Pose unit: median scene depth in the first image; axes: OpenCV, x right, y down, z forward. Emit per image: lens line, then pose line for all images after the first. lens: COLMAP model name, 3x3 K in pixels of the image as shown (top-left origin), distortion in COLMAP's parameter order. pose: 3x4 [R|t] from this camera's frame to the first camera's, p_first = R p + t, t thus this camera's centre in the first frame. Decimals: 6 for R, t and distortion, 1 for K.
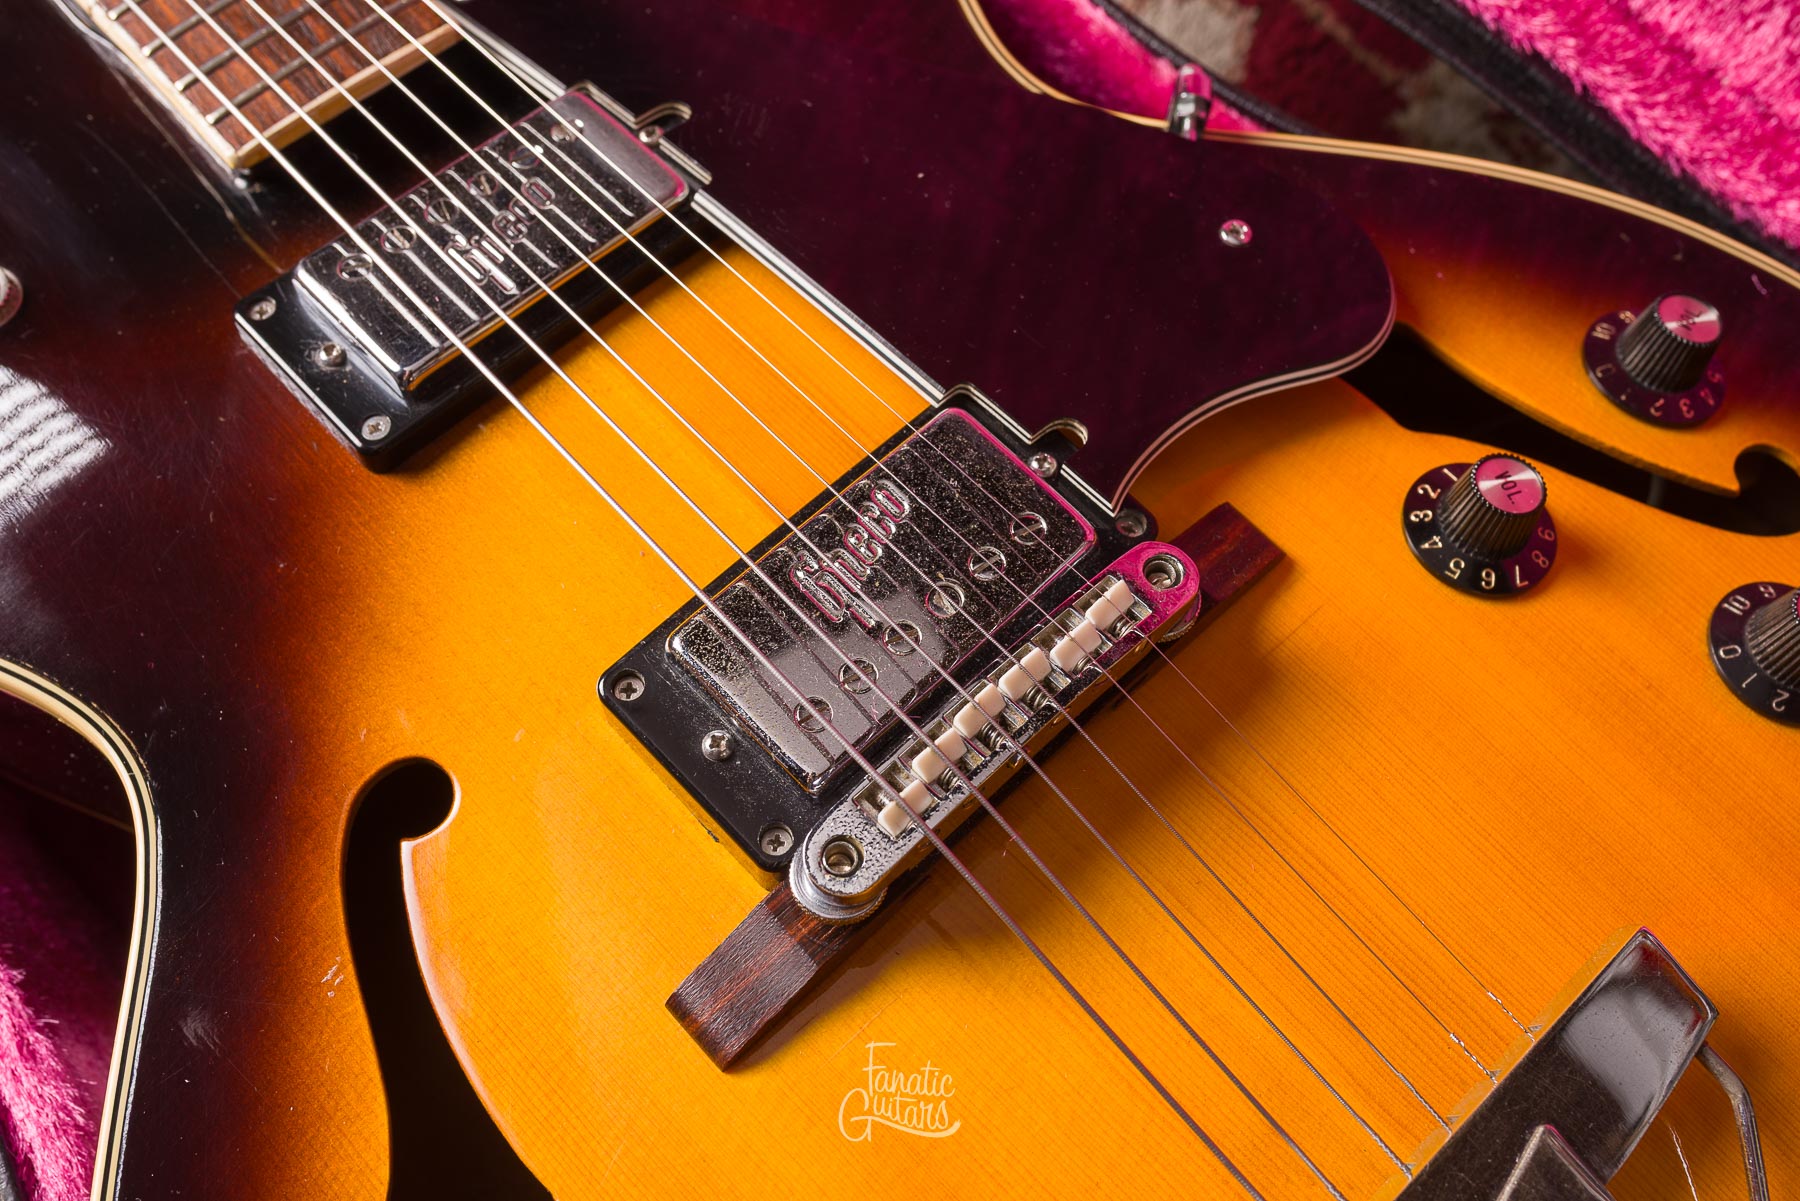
lens RADIAL K [[1796.2, 0, 896.2], [0, 1796.2, 602.6], [0, 0, 1]] dist [0.002150, 0.002296]
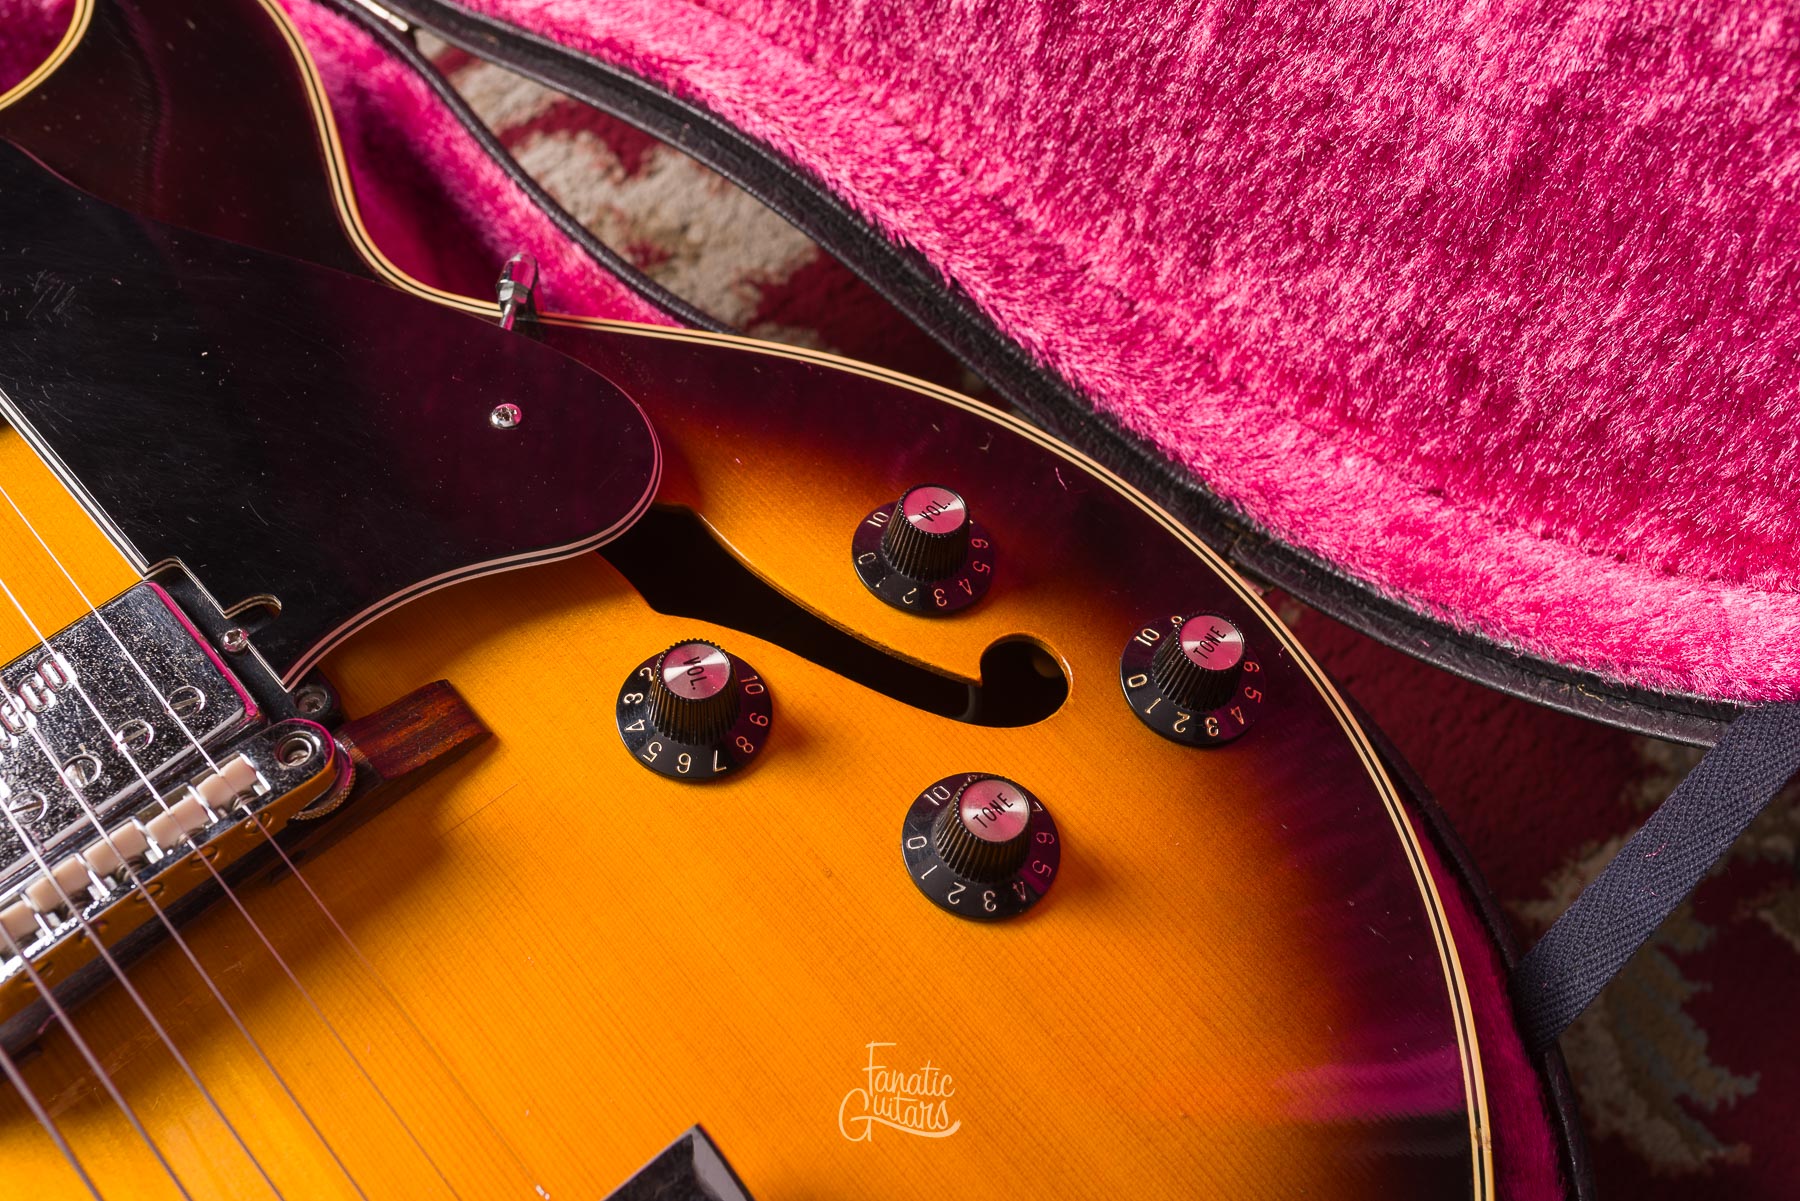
lens RADIAL K [[1790.6, 0, 897.3], [0, 1790.6, 599.2], [0, 0, 1]] dist [-0.002990, 0.012502]
pose [[0.999616, 0.023627, -0.014487, 0.445957], [-0.024768, 0.996121, -0.084434, -0.022154], [0.012436, 0.084760, 0.996324, -0.004087]]
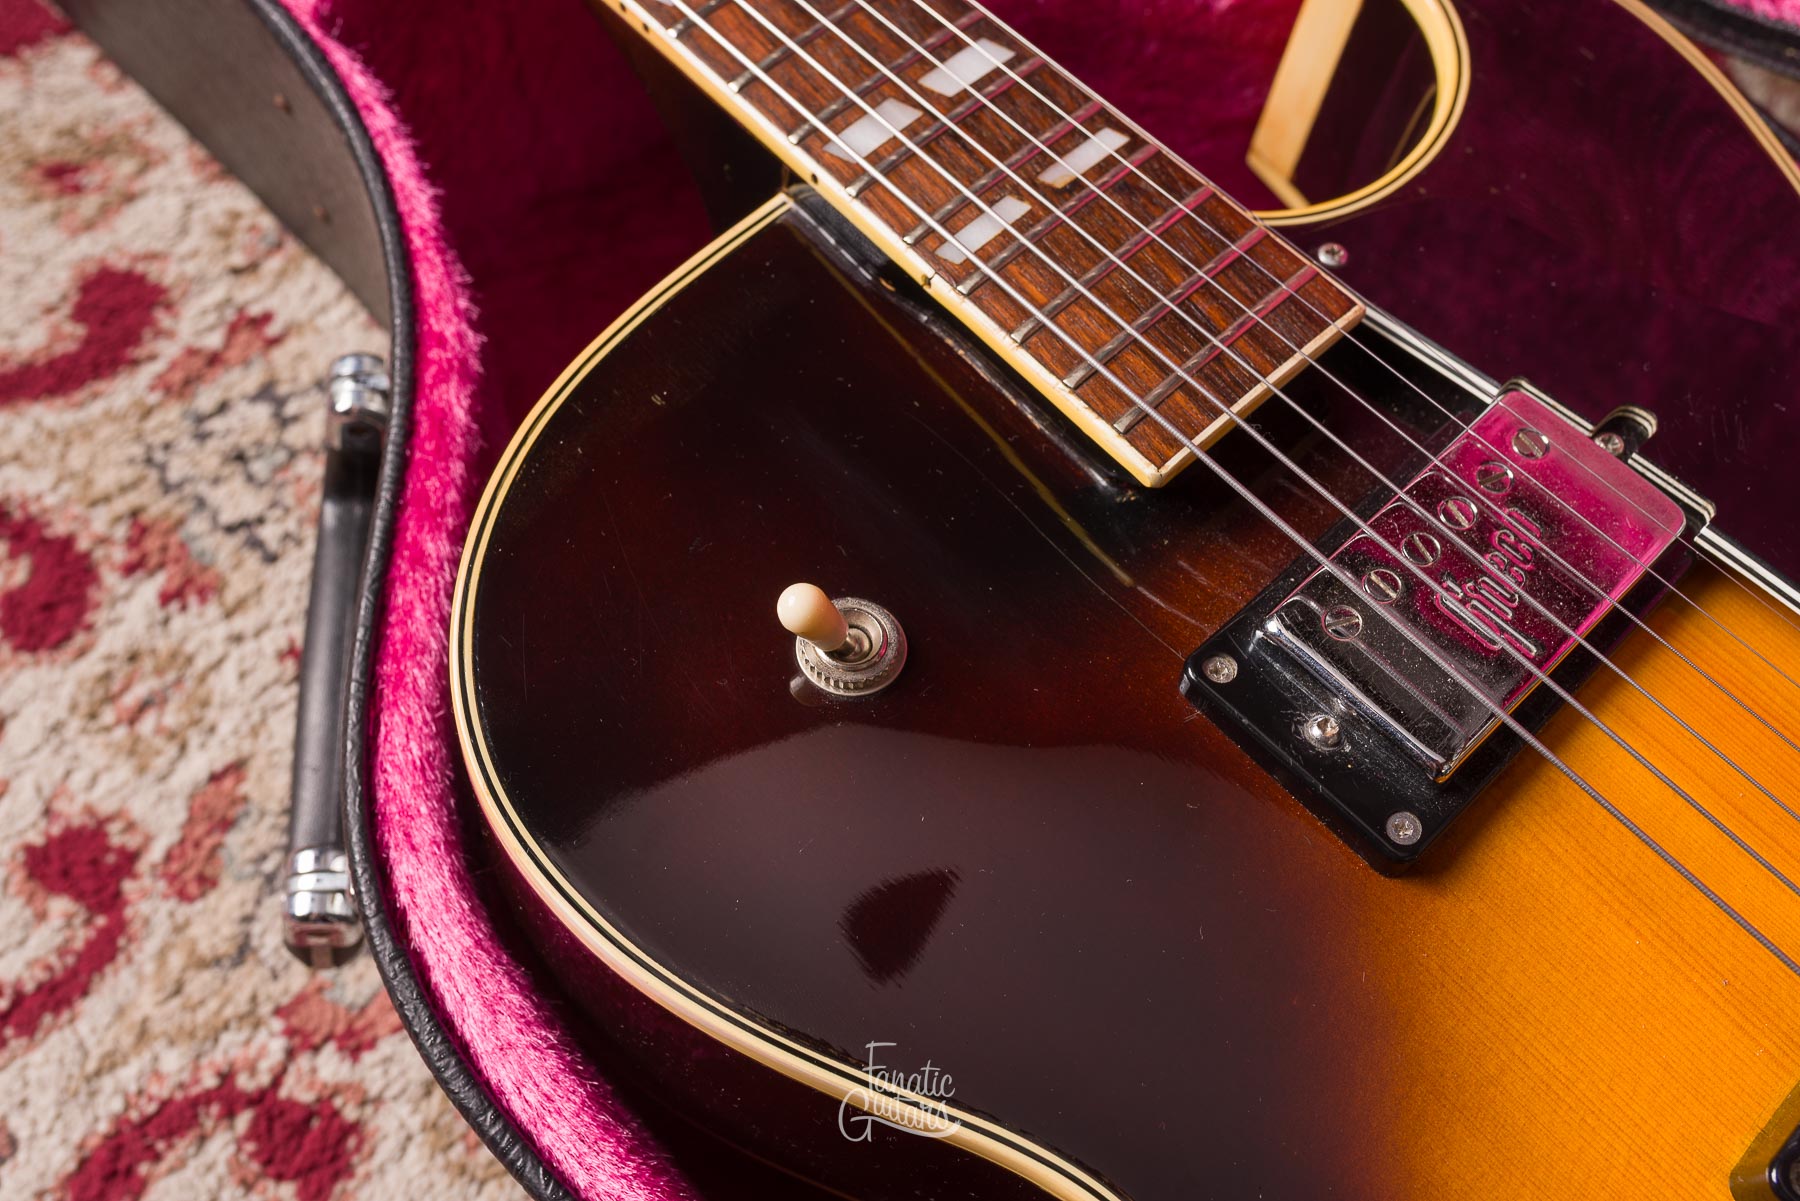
lens RADIAL K [[1809.0, 0, 899.4], [0, 1809.0, 602.8], [0, 0, 1]] dist [0.004058, 0.001260]
pose [[0.999081, 0.007624, 0.042184, -0.540570], [-0.007537, 0.999969, -0.002202, -0.191723], [-0.042200, 0.001882, 0.999107, 0.163785]]
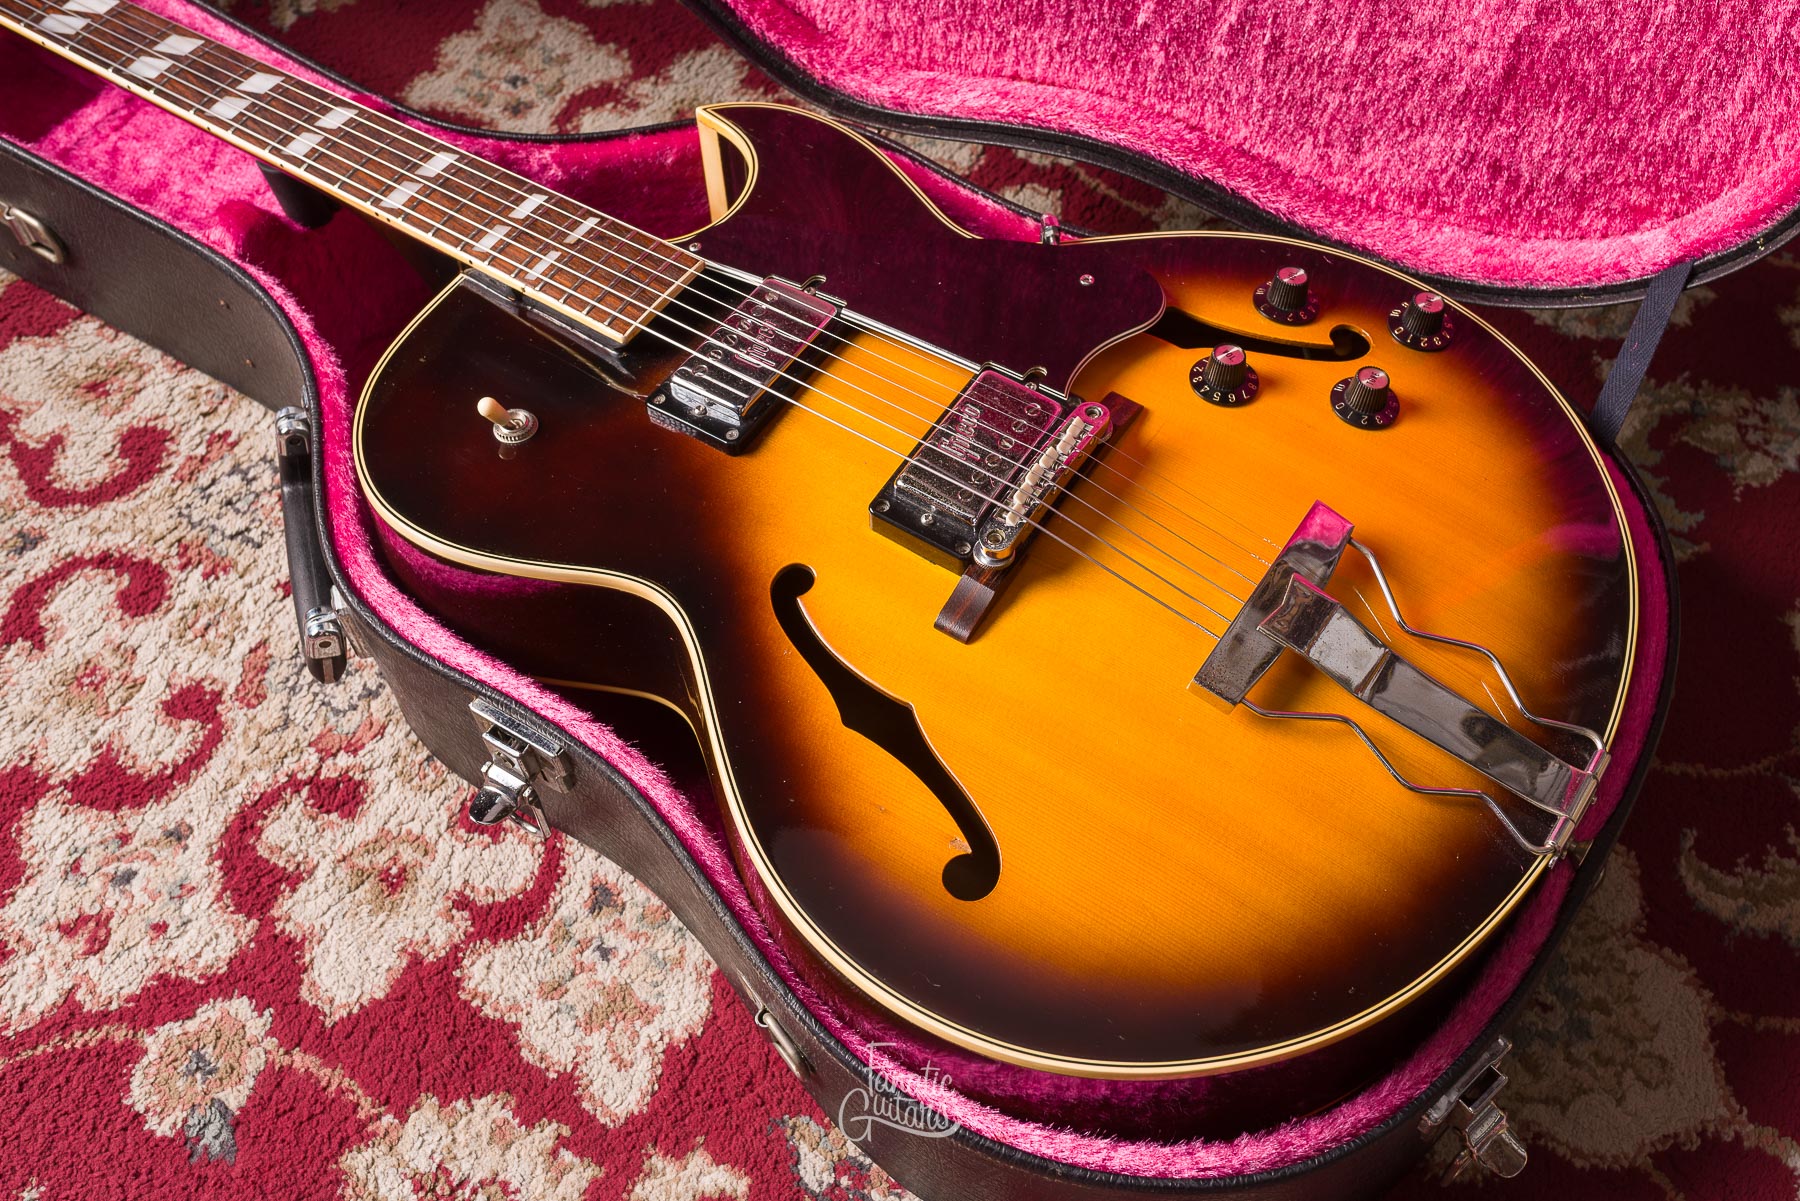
lens RADIAL K [[1948.8, 0, 1009.8], [0, 1948.8, 602.4], [0, 0, 1]] dist [0.002124, -0.000050]
pose [[0.966025, -0.217303, 0.139914, -0.327828], [0.234790, 0.964150, -0.123648, 0.457051], [-0.108029, 0.152298, 0.982413, -1.295135]]
